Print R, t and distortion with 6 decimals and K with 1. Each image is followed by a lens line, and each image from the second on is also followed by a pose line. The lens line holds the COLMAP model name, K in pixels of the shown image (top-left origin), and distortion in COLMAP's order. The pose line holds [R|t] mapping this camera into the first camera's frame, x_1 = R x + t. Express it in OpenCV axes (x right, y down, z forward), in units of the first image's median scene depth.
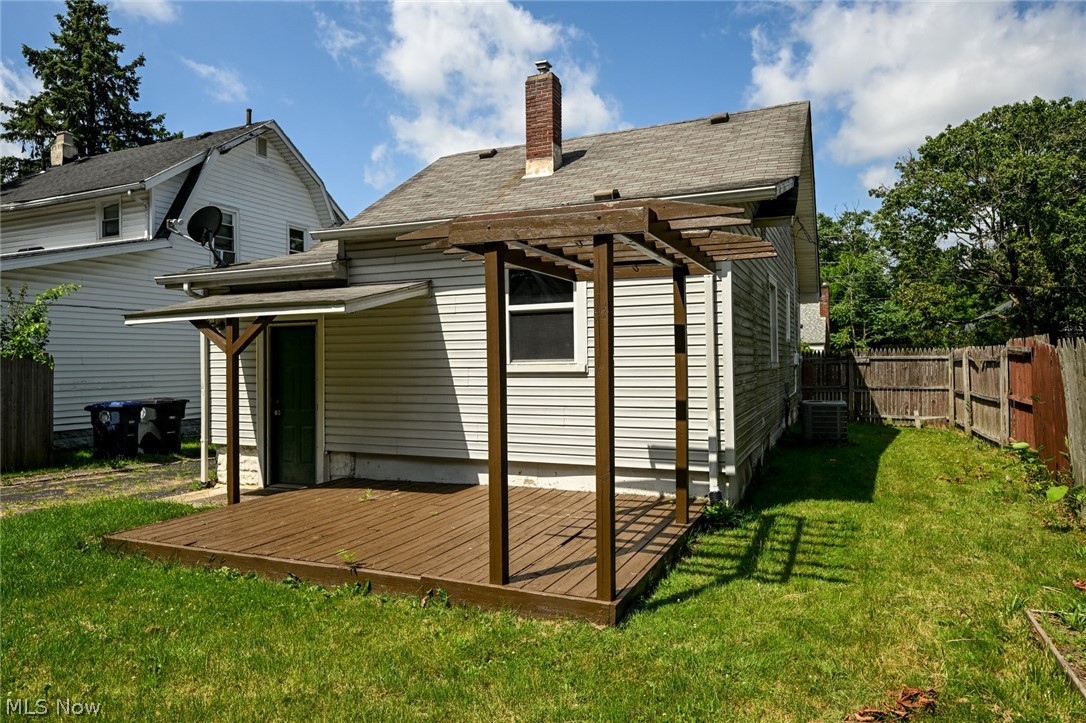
lens RADIAL K [[697.5, 0, 543.0], [0, 697.5, 361.5], [0, 0, 1]] dist [0.000788, 0.000168]
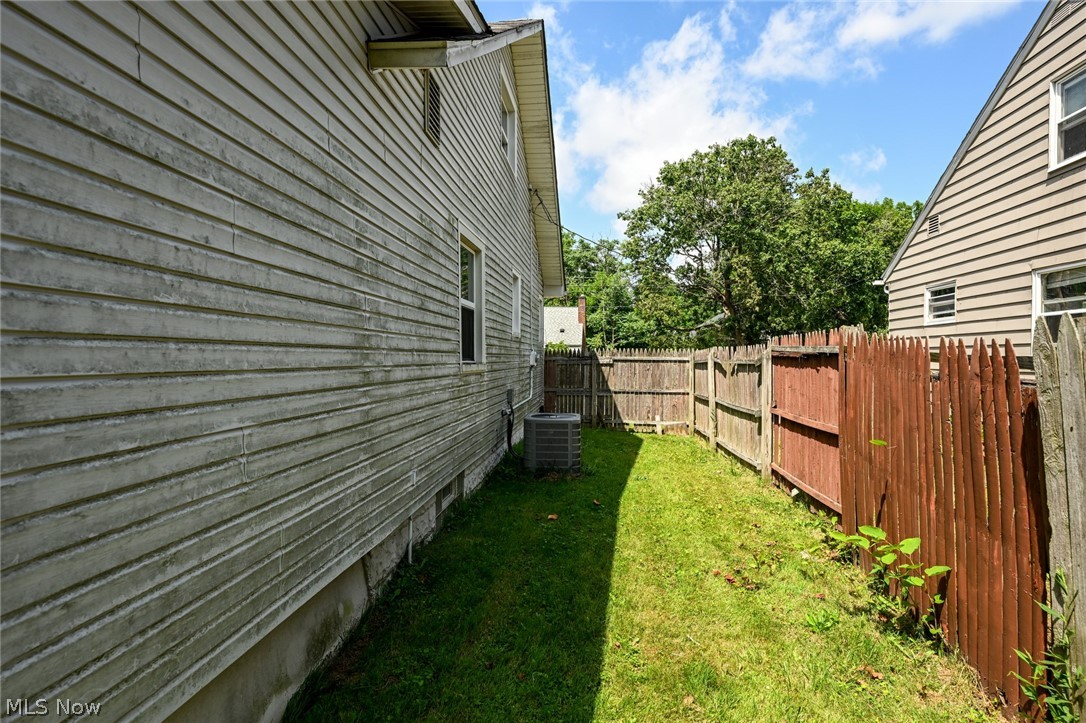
lens RADIAL K [[560.9, 0, 543.0], [0, 560.9, 361.5], [0, 0, 1]] dist [0.000707, 0.000038]
pose [[0.953585, 0.012488, 0.300863, 0.158767], [-0.013806, 0.999902, 0.002256, -0.001338], [-0.300806, -0.006305, 0.953665, 0.324469]]
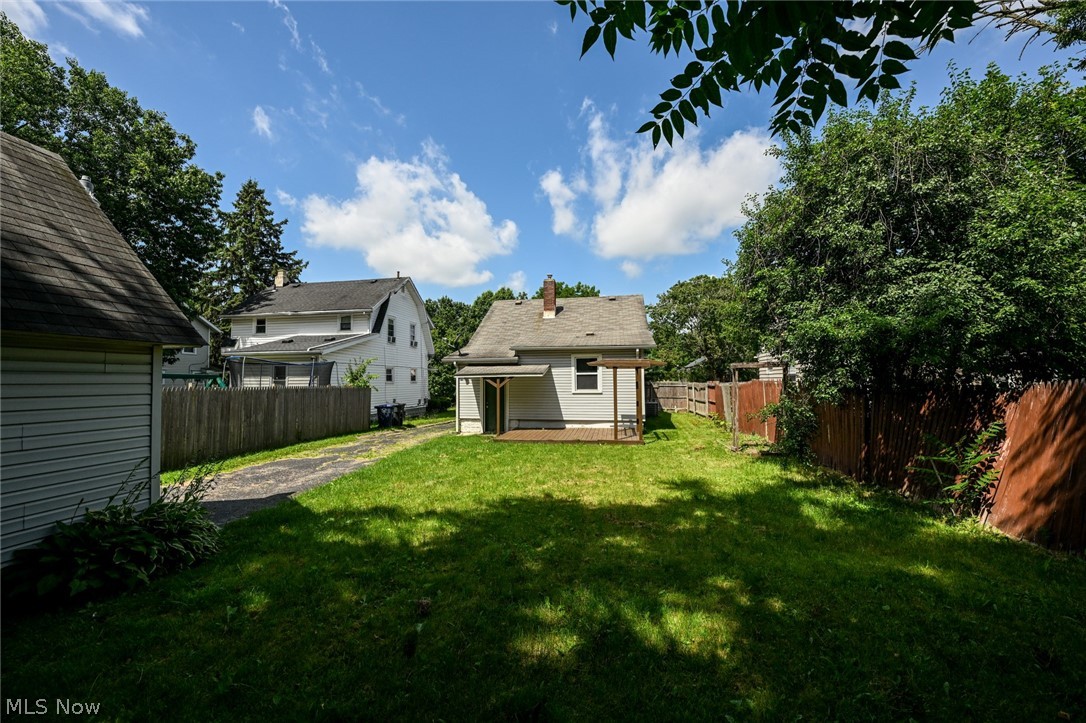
lens RADIAL K [[427.8, 0, 542.5], [0, 427.8, 364.5], [0, 0, 1]] dist [-0.001386, -0.000188]
pose [[0.972591, 0.012968, 0.232160, -0.312374], [-0.003374, 0.999125, -0.041677, -0.016283], [-0.232497, 0.039752, 0.971784, -0.432697]]
